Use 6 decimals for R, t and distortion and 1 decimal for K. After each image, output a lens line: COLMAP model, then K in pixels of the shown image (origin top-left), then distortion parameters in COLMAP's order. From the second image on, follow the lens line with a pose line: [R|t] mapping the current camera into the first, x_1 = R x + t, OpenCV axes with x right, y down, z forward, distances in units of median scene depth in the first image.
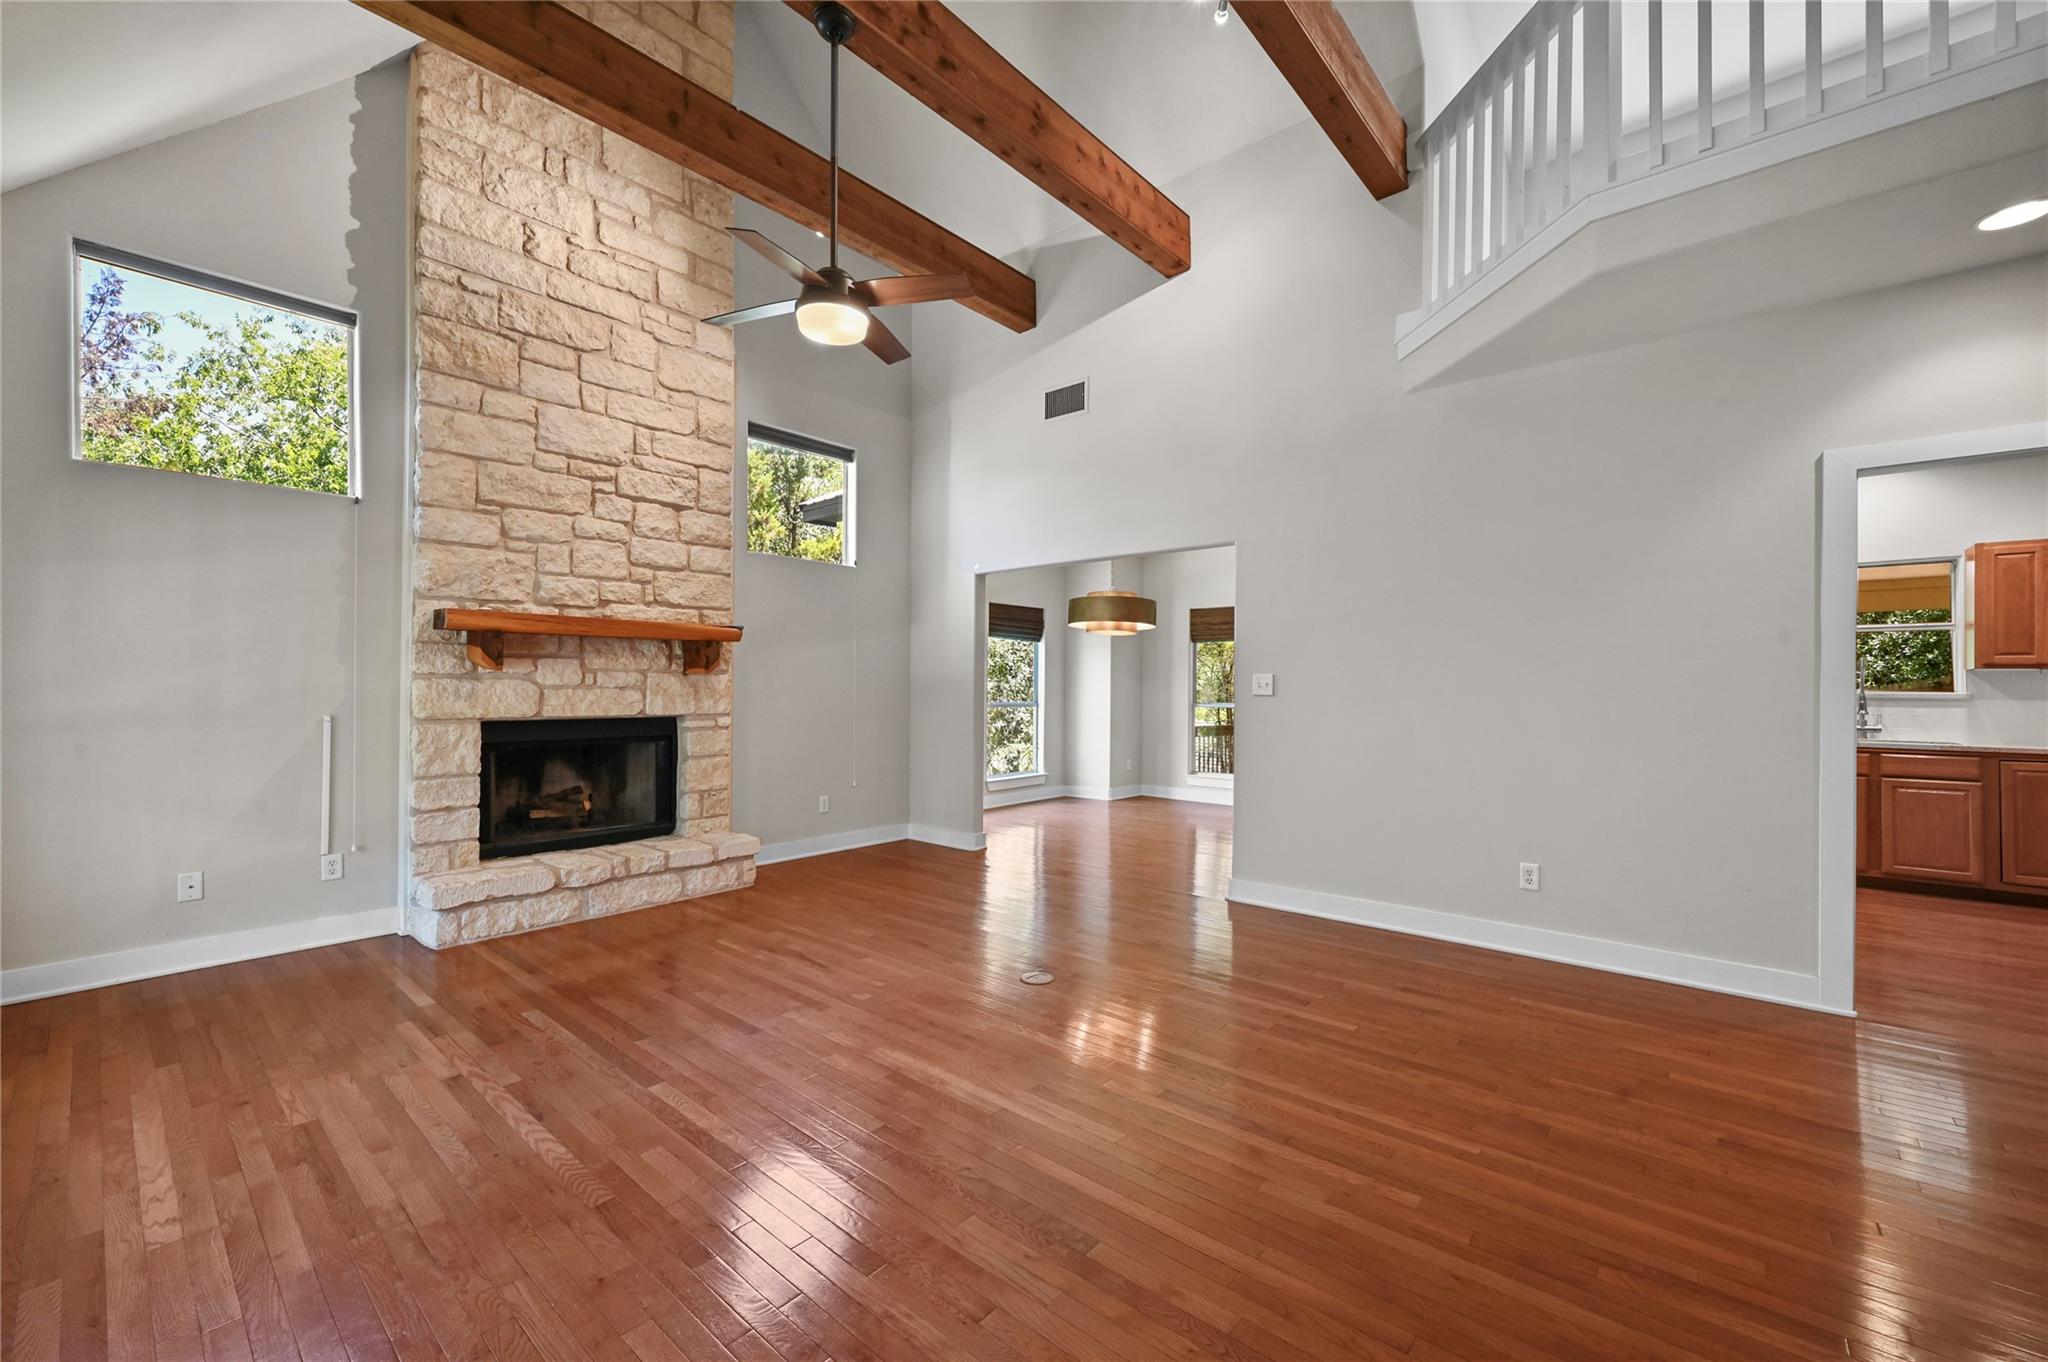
lens RADIAL K [[806.9, 0, 1030.1], [0, 806.9, 681.1], [0, 0, 1]] dist [-0.001847, -0.000337]
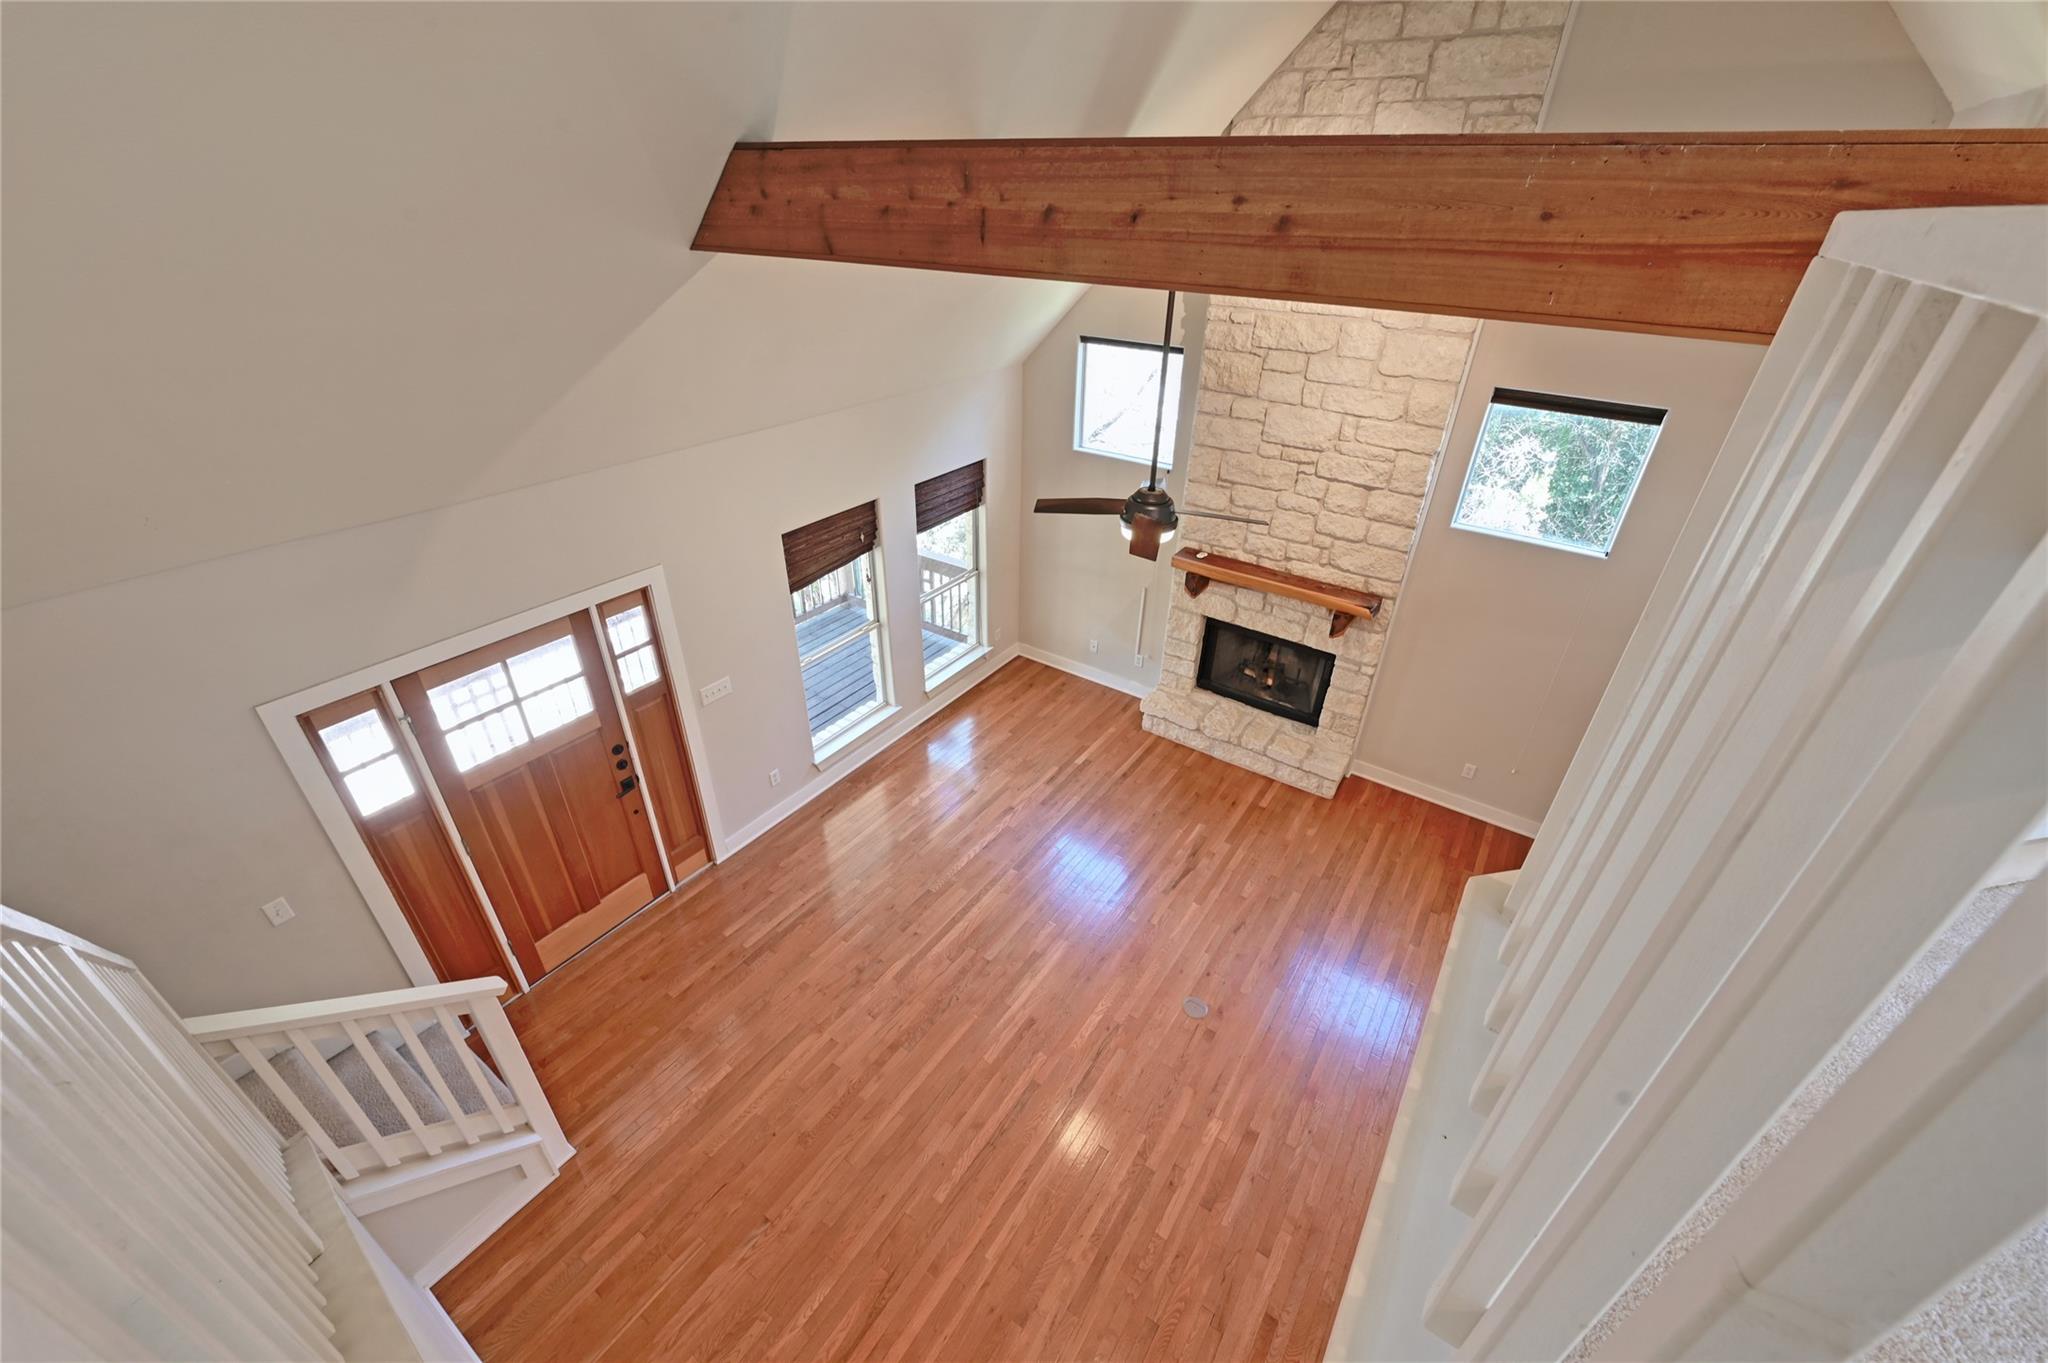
lens RADIAL K [[806.9, 0, 1027.2], [0, 806.9, 682.4], [0, 0, 1]] dist [-0.001847, -0.000337]
pose [[0.113839, 0.517180, -0.848272, 0.649703], [-0.018490, 0.854778, 0.518665, -0.615354], [0.993327, -0.043360, 0.106869, 0.457181]]
